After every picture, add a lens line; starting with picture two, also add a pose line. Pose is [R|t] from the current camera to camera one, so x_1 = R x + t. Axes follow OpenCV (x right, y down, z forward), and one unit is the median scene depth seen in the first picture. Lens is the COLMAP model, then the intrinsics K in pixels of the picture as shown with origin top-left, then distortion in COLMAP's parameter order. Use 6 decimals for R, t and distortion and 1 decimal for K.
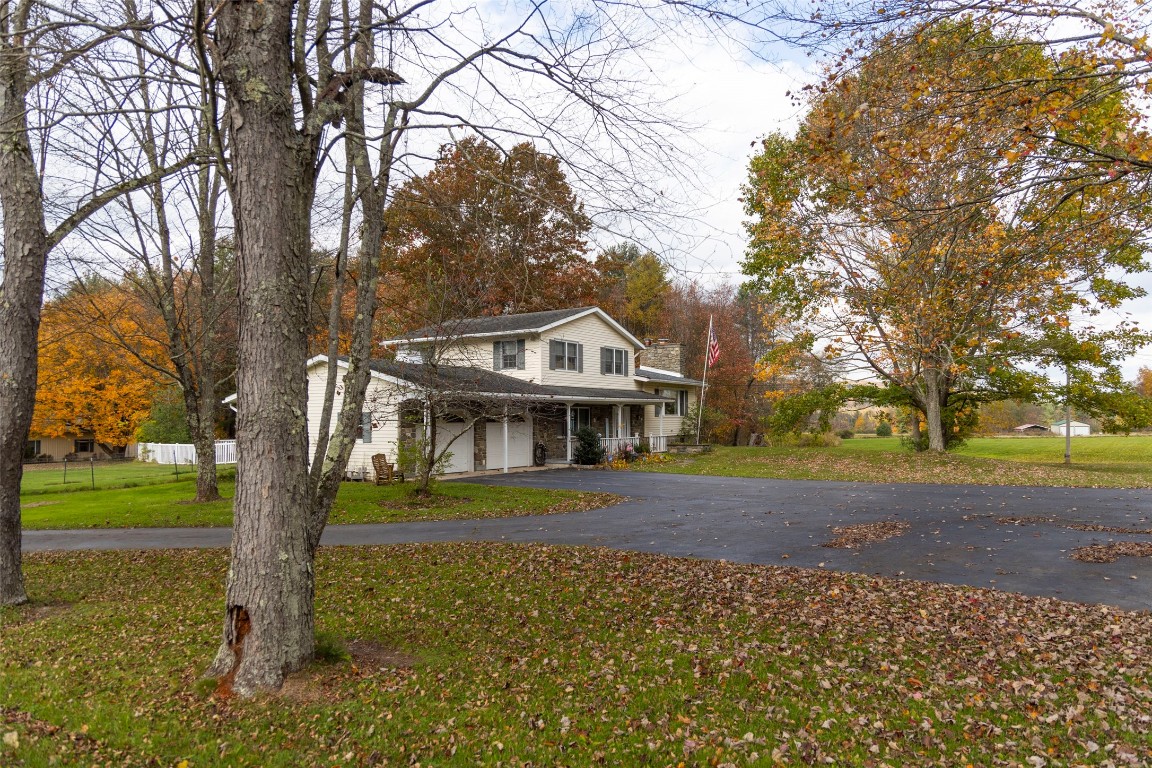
lens RADIAL K [[762.5, 0, 577.7], [0, 762.5, 387.5], [0, 0, 1]] dist [0.002595, -0.004392]
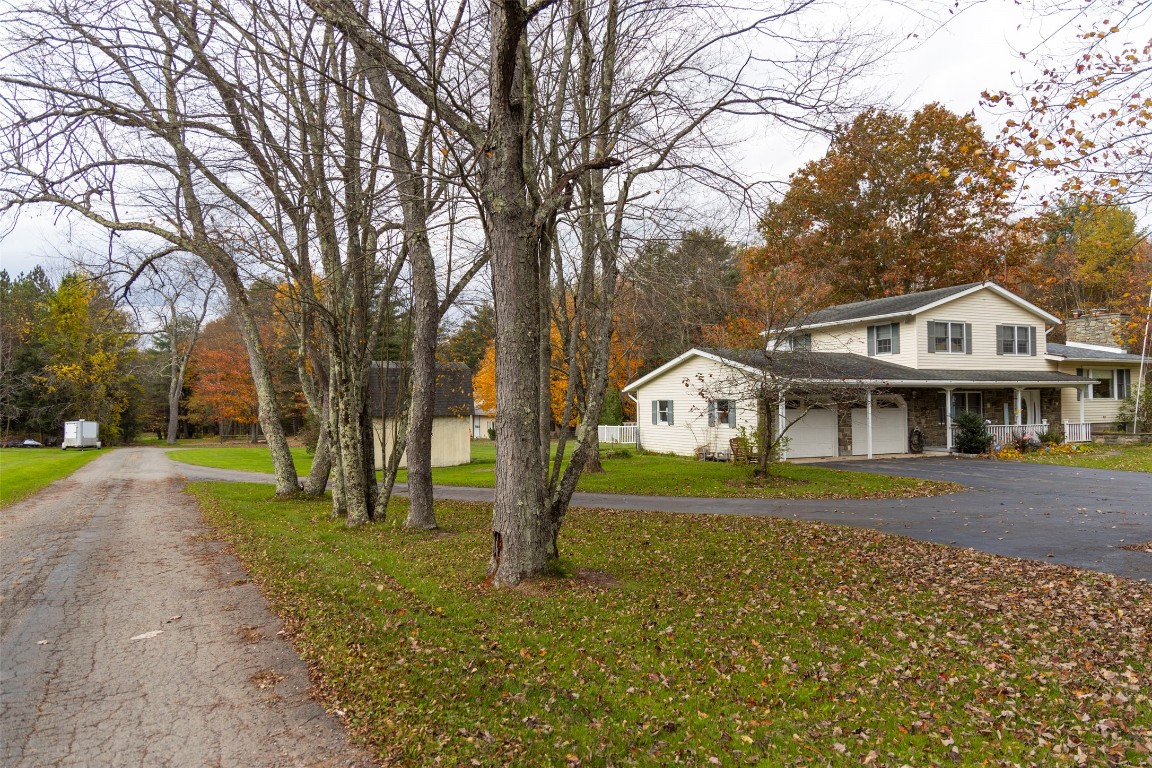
lens RADIAL K [[762.5, 0, 575.2], [0, 762.5, 387.1], [0, 0, 1]] dist [0.002595, -0.004392]
pose [[0.849170, -0.014513, -0.527920, 0.091491], [0.026155, 0.999551, 0.014593, -0.006006], [0.527471, -0.026200, 0.849169, -0.044066]]
